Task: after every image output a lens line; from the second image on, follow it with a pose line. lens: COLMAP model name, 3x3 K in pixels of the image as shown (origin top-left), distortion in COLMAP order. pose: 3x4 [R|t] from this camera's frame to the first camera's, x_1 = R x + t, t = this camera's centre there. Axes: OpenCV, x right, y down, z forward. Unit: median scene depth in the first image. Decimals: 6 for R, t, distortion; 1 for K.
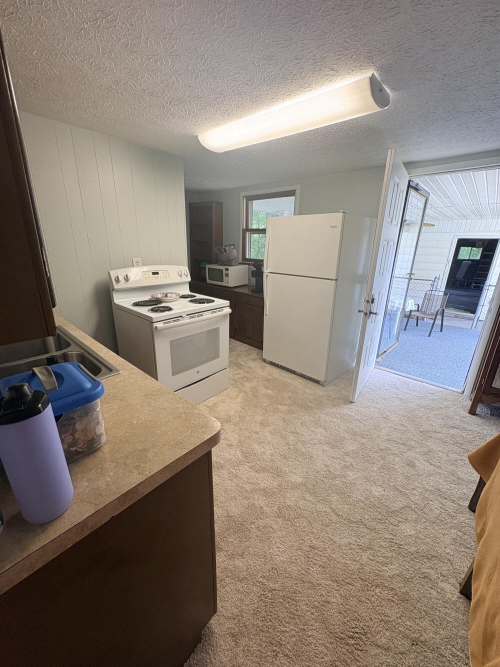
lens RADIAL K [[265.6, 0, 250.3], [0, 265.6, 333.8], [0, 0, 1]] dist [-0.000943, 0.000524]
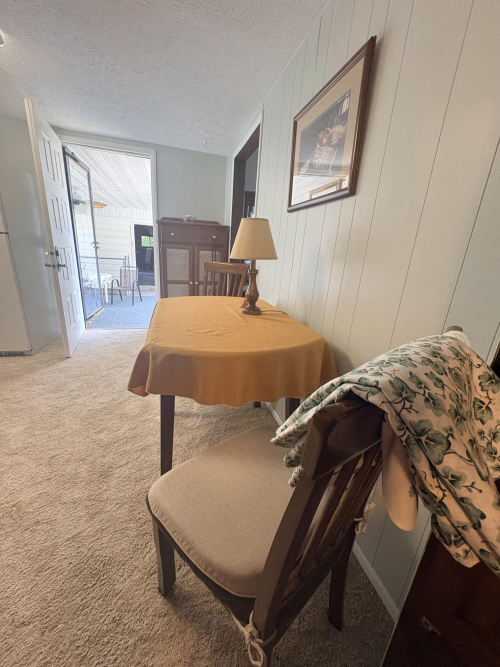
lens RADIAL K [[265.6, 0, 249.2], [0, 265.6, 333.3], [0, 0, 1]] dist [-0.000943, 0.000524]
pose [[0.538973, -0.239724, 0.807490, -0.033068], [0.217199, 0.965781, 0.141743, 0.132933], [-0.813838, 0.098990, 0.572598, -0.120781]]
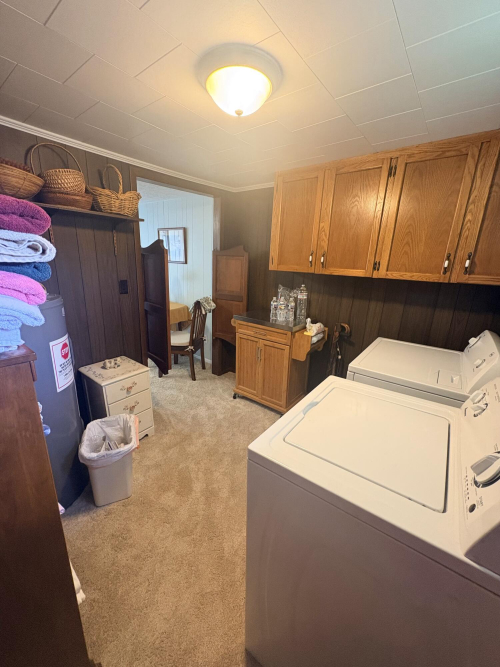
lens RADIAL K [[265.6, 0, 251.8], [0, 265.6, 333.5], [0, 0, 1]] dist [-0.000943, 0.000524]
pose [[-0.070802, -0.298369, 0.951821, -0.833128], [0.272434, 0.912152, 0.306199, 0.048049], [-0.959566, 0.280988, 0.016703, -0.254491]]
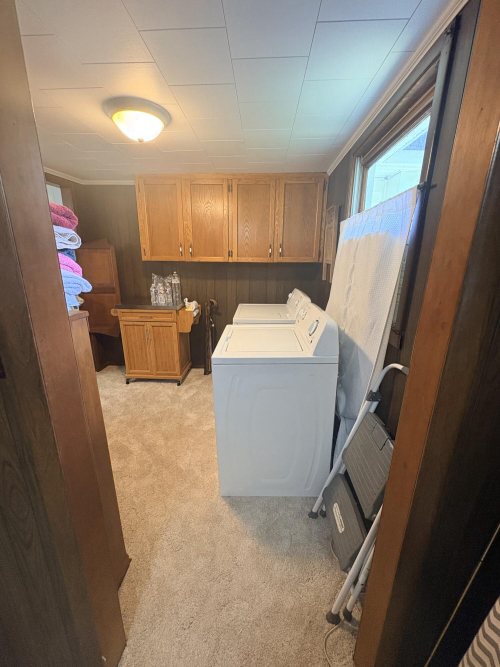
lens RADIAL K [[265.6, 0, 250.8], [0, 265.6, 334.9], [0, 0, 1]] dist [-0.000943, 0.000524]
pose [[-0.632447, -0.249141, 0.733444, -0.971319], [0.214840, 0.853297, 0.475109, 0.000494], [-0.744214, 0.458054, -0.486139, -0.072714]]
